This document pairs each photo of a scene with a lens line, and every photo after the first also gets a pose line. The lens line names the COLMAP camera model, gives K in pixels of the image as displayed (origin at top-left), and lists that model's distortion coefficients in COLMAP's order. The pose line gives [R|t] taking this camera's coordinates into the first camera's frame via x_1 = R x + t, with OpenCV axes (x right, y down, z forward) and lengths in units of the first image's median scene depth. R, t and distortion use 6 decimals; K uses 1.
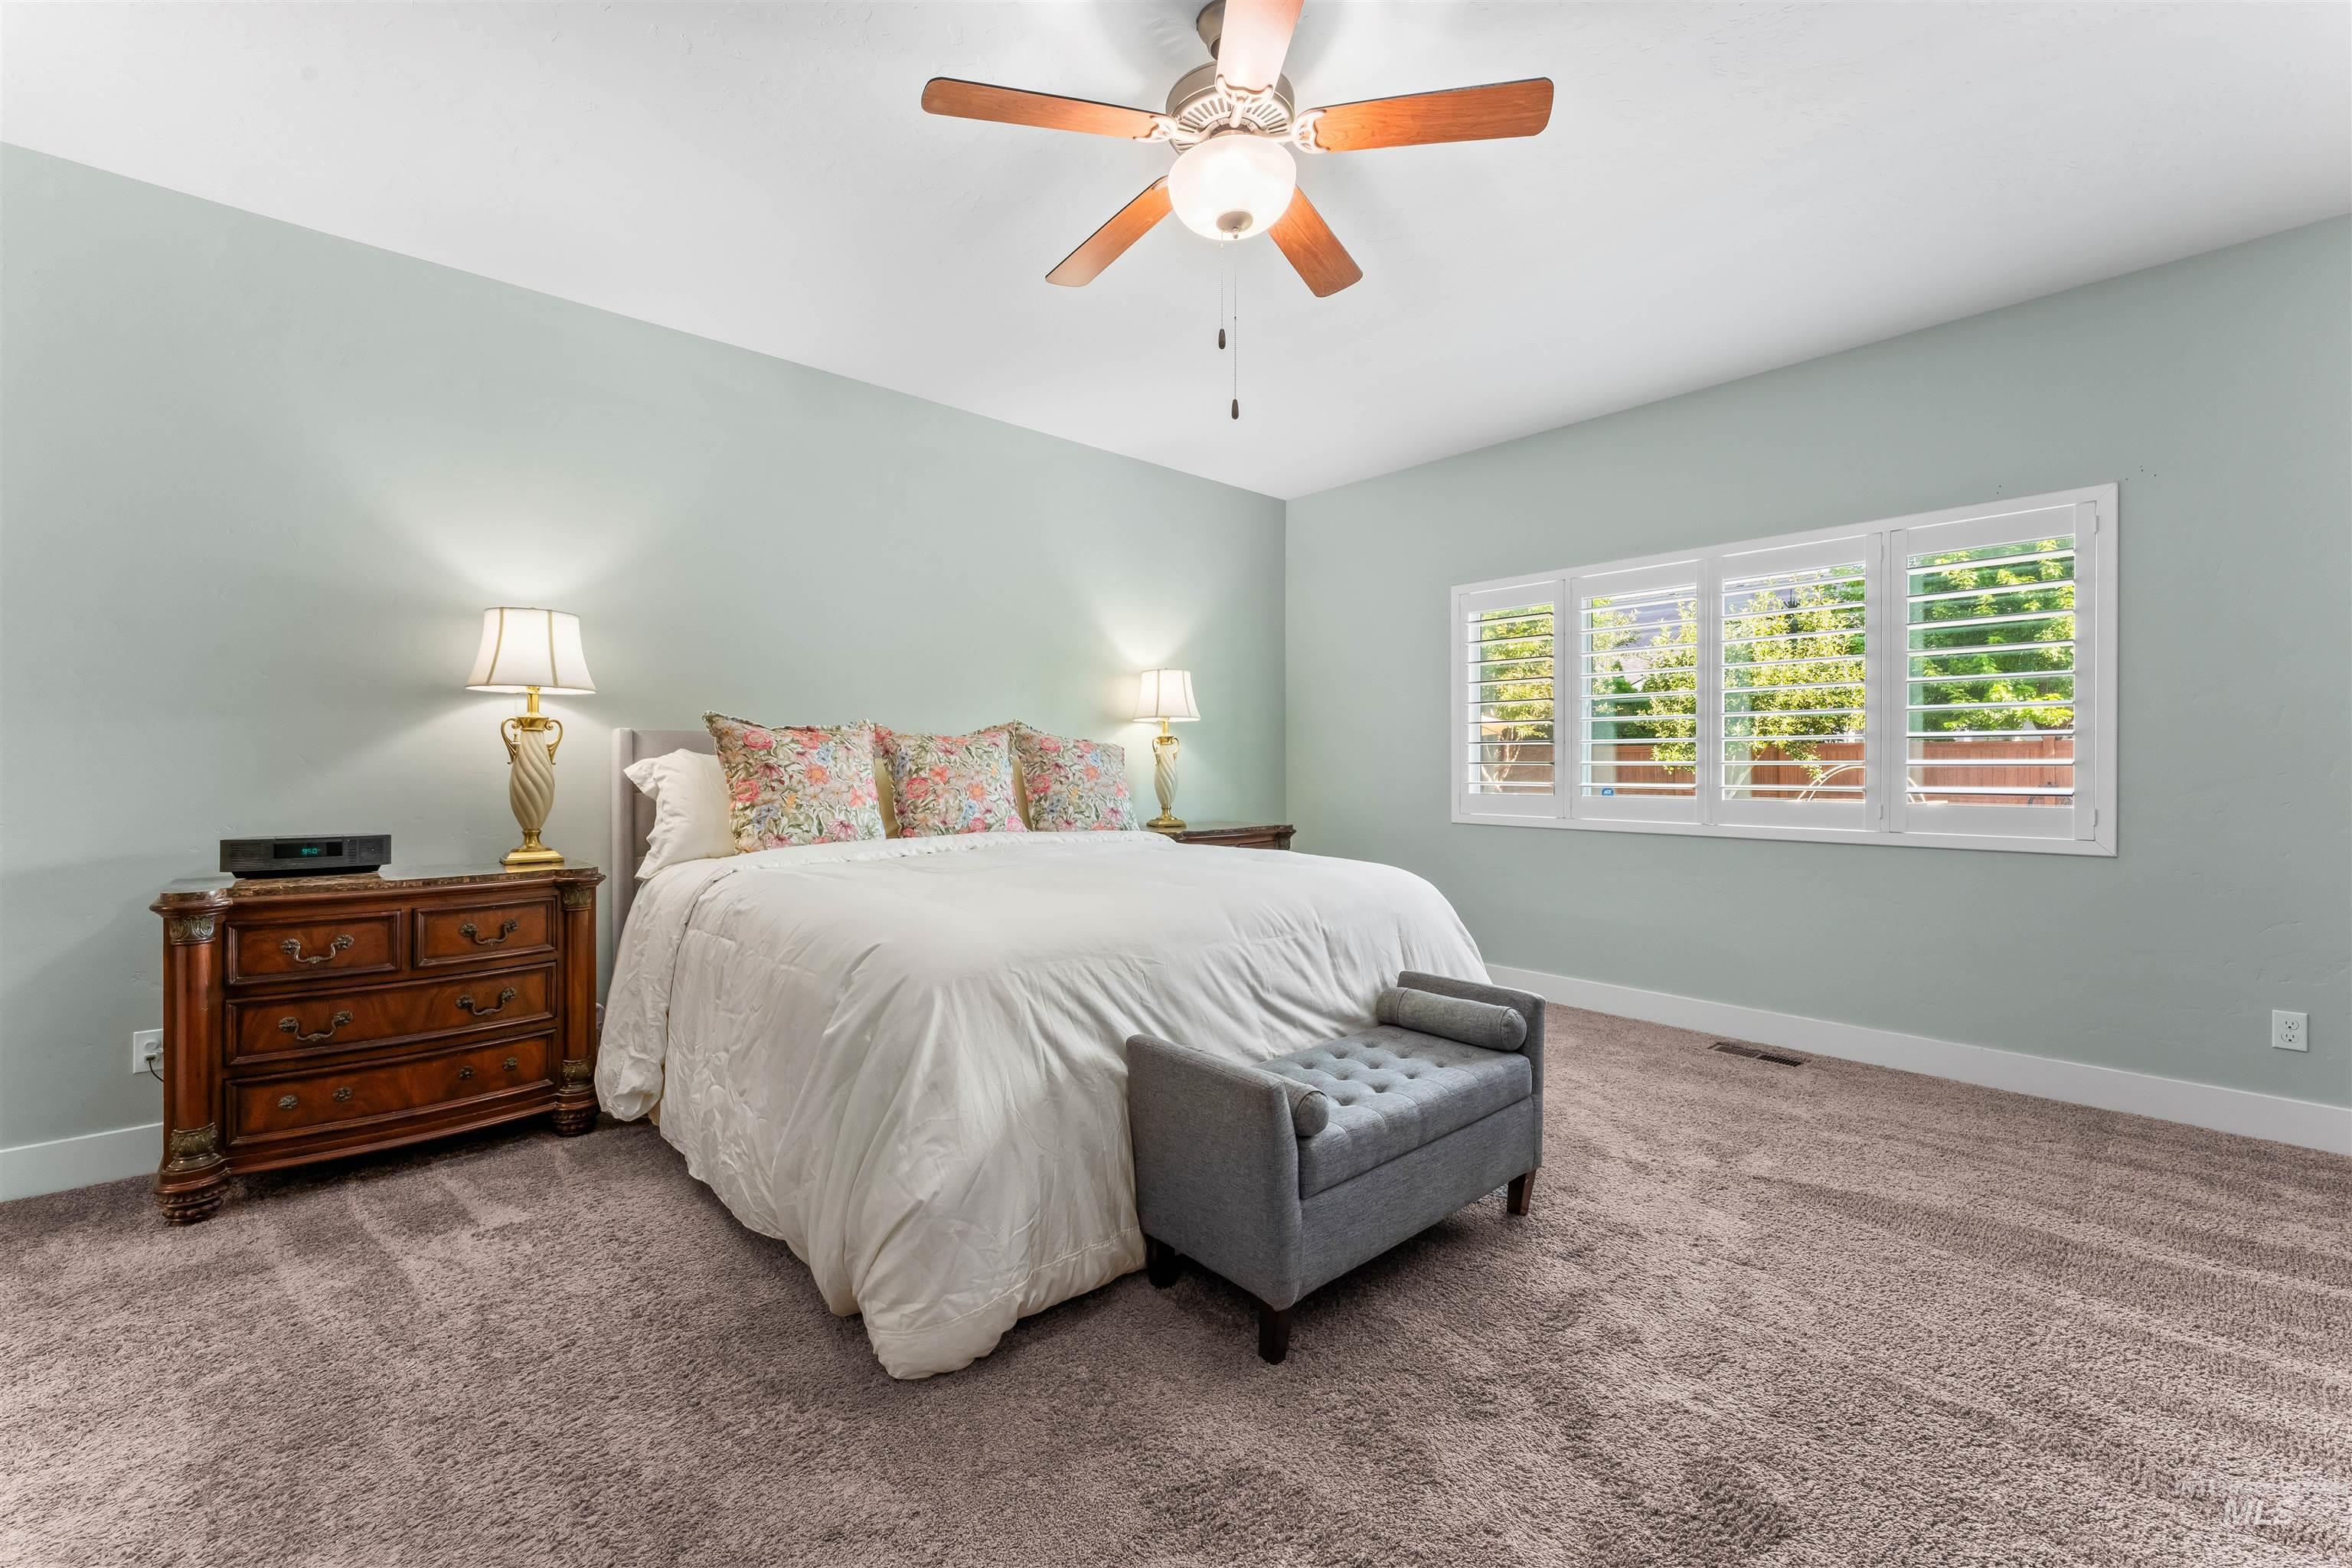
lens RADIAL K [[947.2, 0, 1161.9], [0, 947.2, 752.9], [0, 0, 1]] dist [-0.000091, -0.000618]
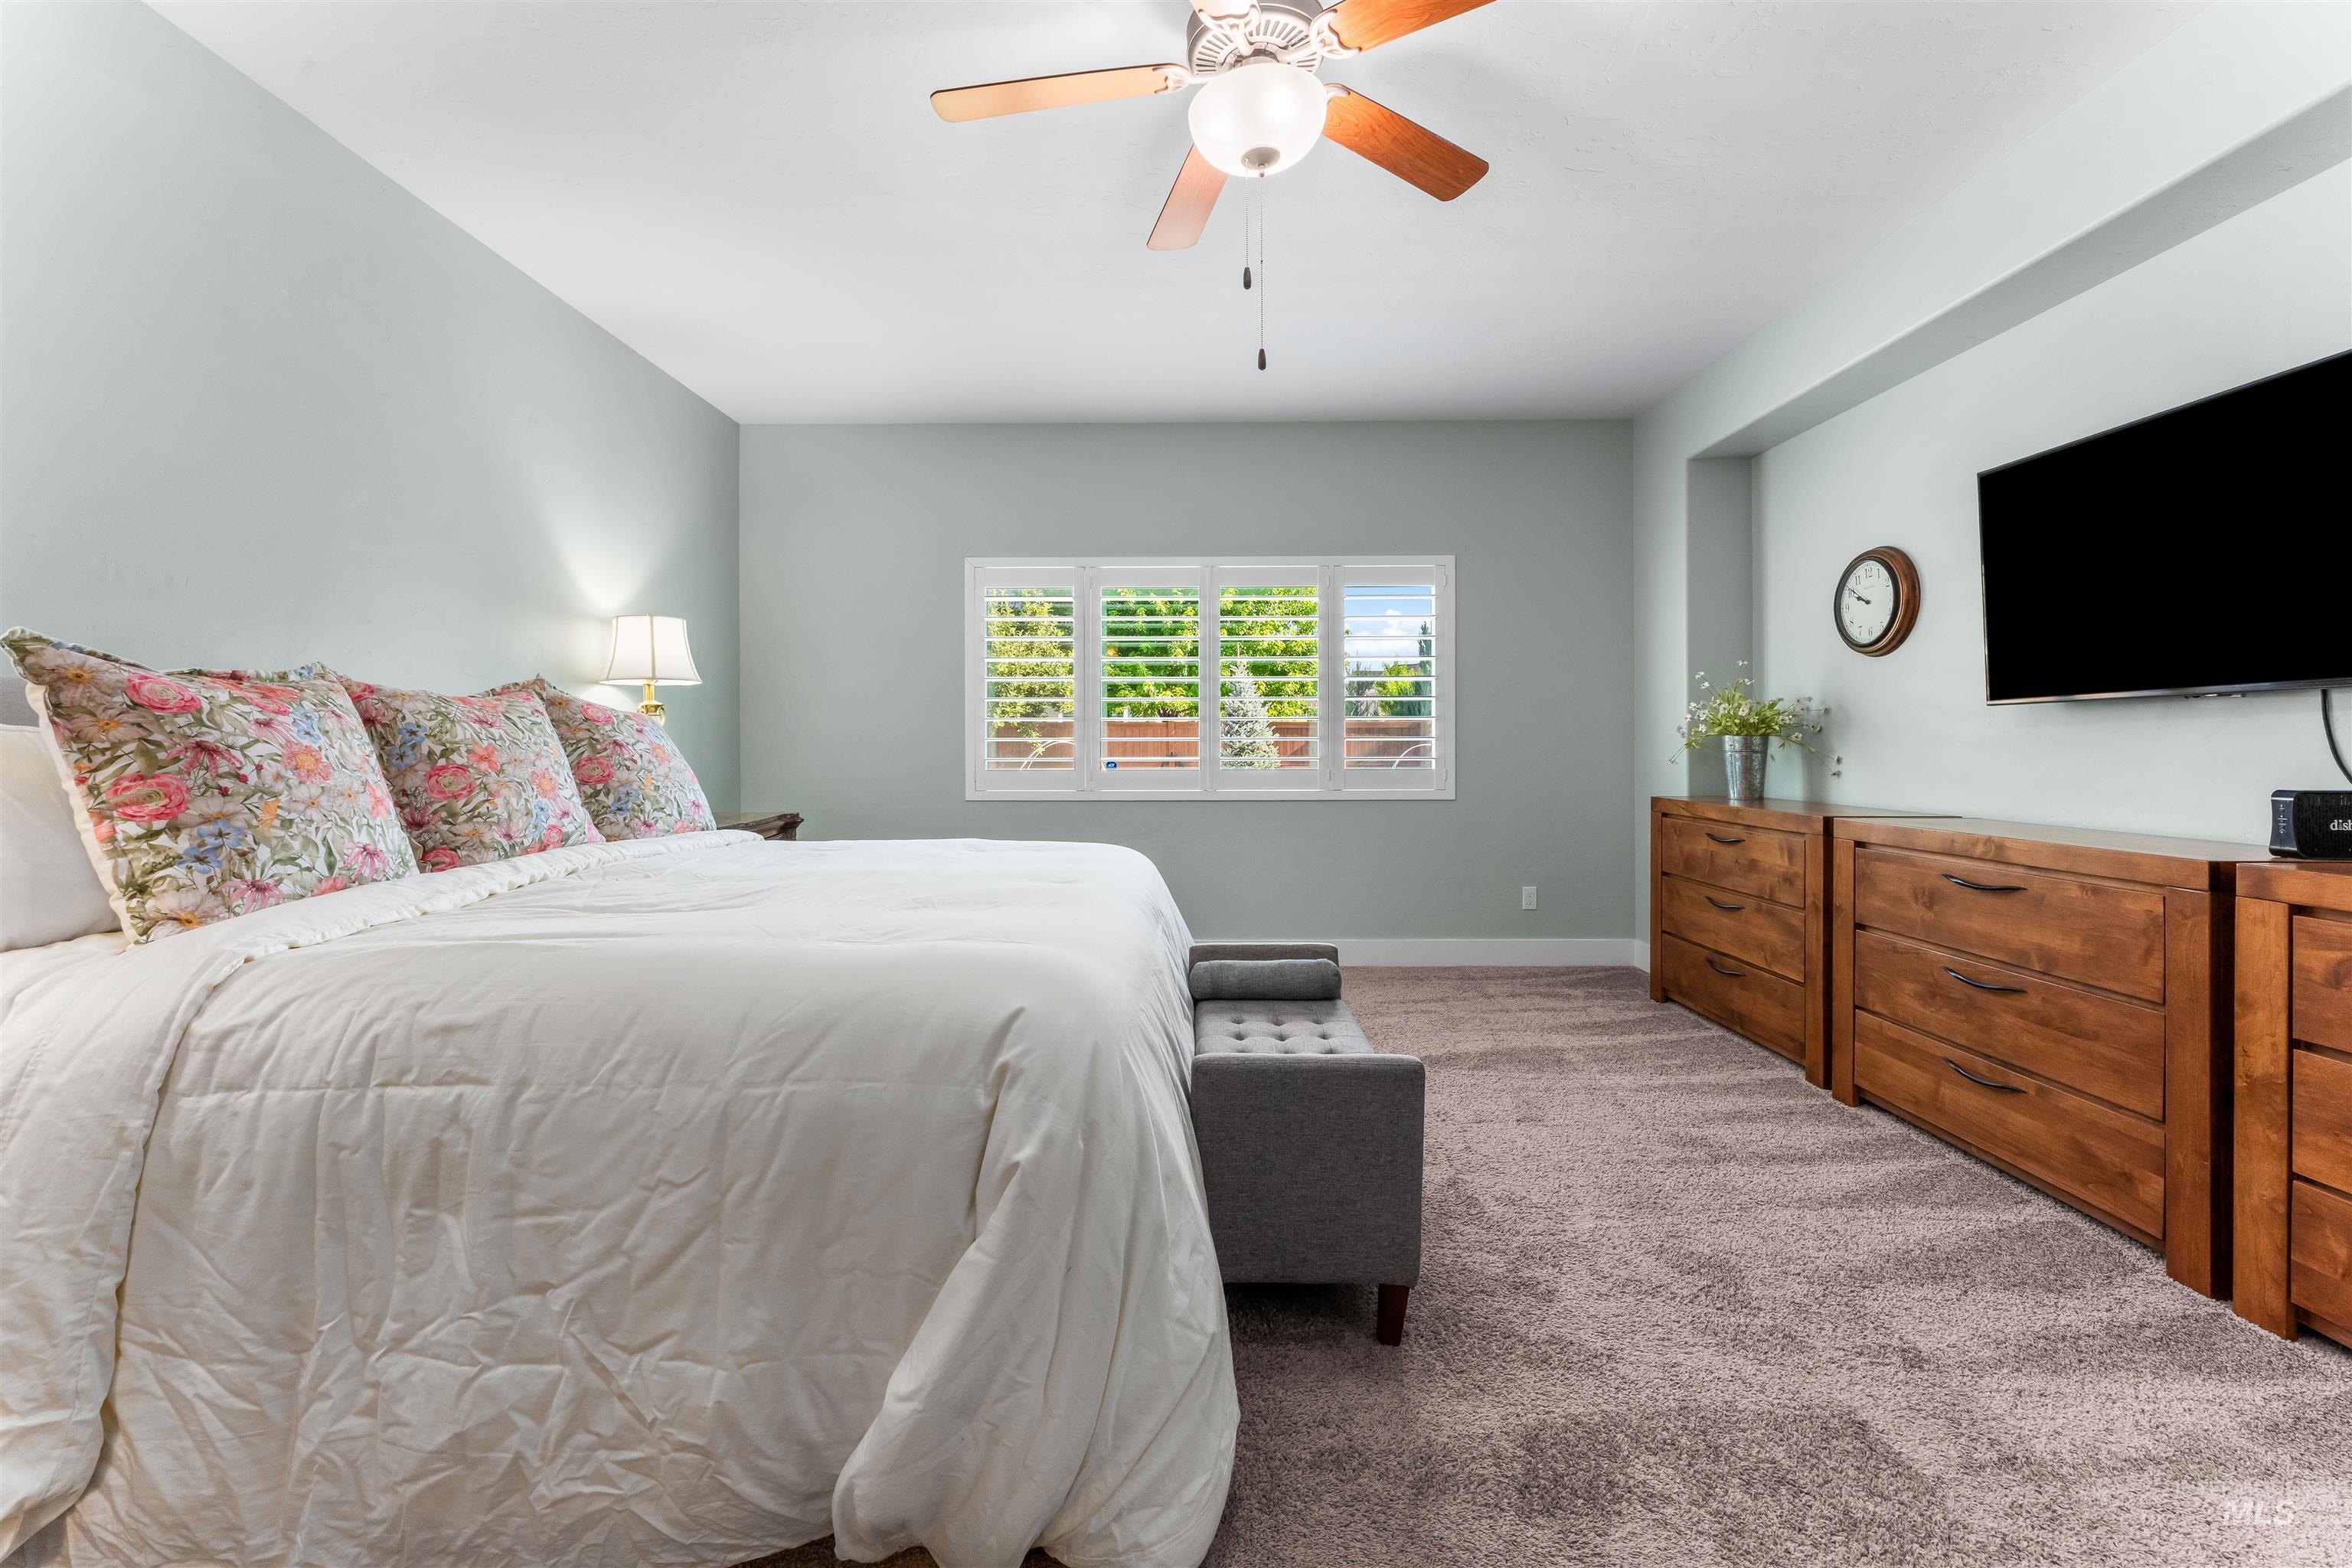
lens RADIAL K [[947.2, 0, 1161.9], [0, 947.2, 752.9], [0, 0, 1]] dist [-0.000091, -0.000618]
pose [[0.682107, -0.006423, 0.731224, -0.380859], [-0.013193, 0.999691, 0.021088, -0.000291], [-0.731133, -0.024032, 0.681811, 0.248882]]
